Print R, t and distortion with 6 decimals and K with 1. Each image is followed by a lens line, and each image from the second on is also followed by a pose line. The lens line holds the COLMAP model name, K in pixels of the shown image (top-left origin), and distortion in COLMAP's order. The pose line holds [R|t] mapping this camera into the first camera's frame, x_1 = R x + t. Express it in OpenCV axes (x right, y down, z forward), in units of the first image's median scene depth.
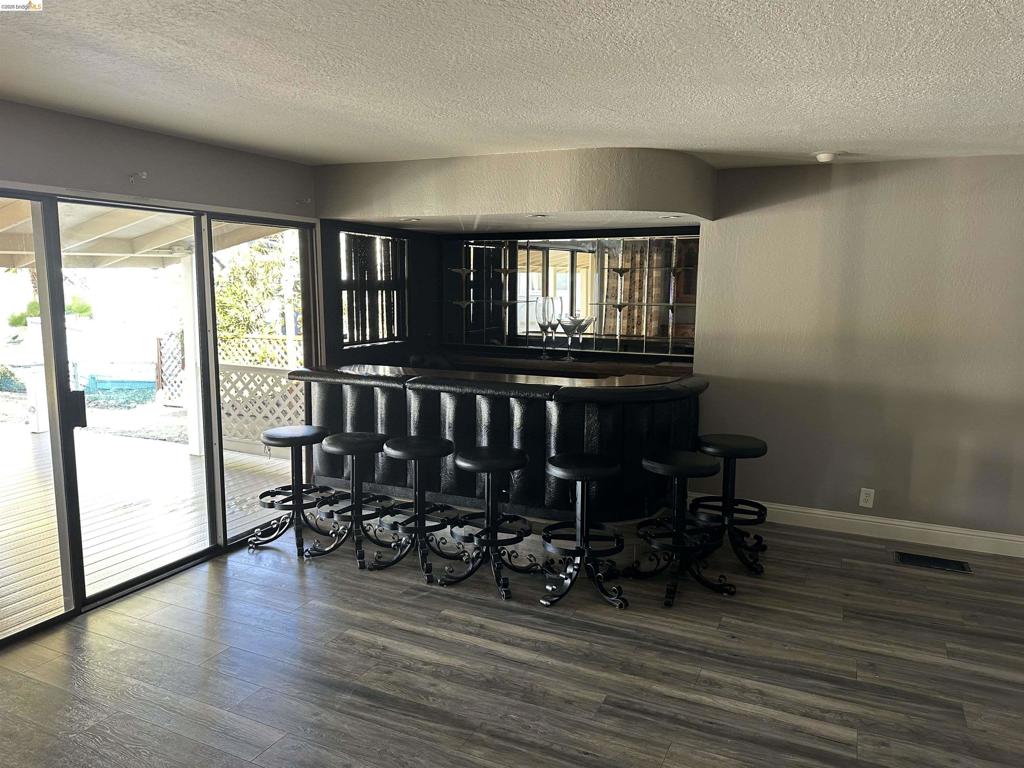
lens RADIAL K [[719.2, 0, 510.1], [0, 719.2, 374.1], [0, 0, 1]] dist [-0.013163, -0.000457]
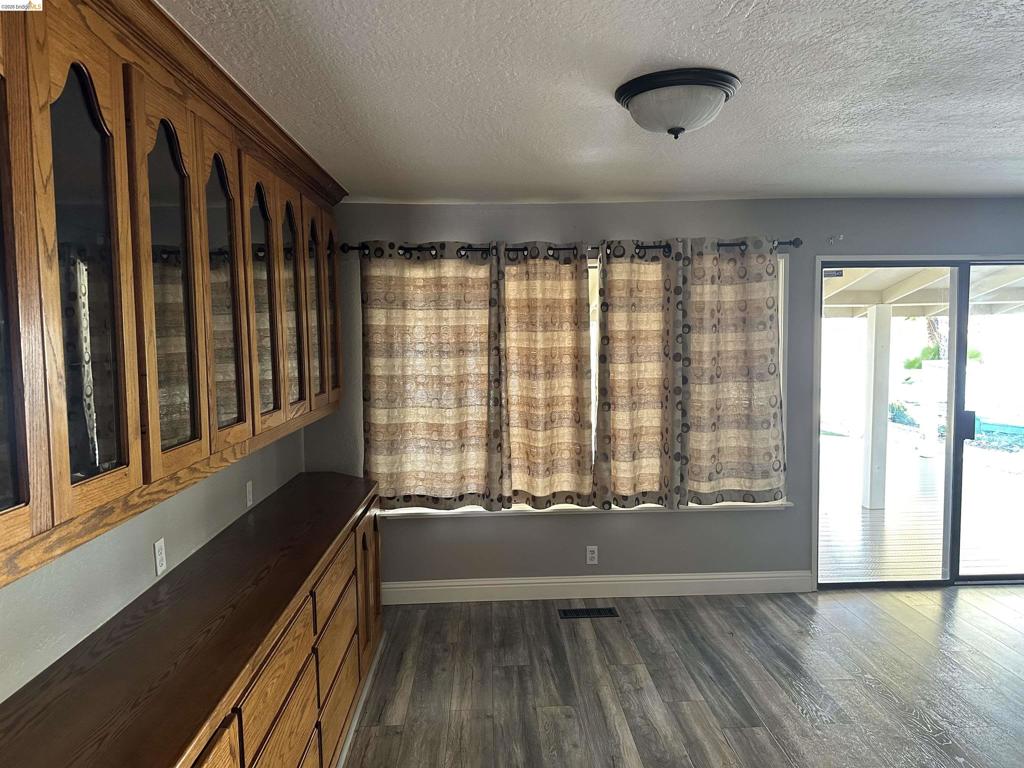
lens RADIAL K [[719.2, 0, 508.5], [0, 719.2, 381.3], [0, 0, 1]] dist [-0.013163, -0.000457]
pose [[0.444134, 0.051098, -0.894502, 0.164113], [-0.101263, 0.994838, 0.006551, 0.045666], [0.890220, 0.087671, 0.447015, -0.301477]]
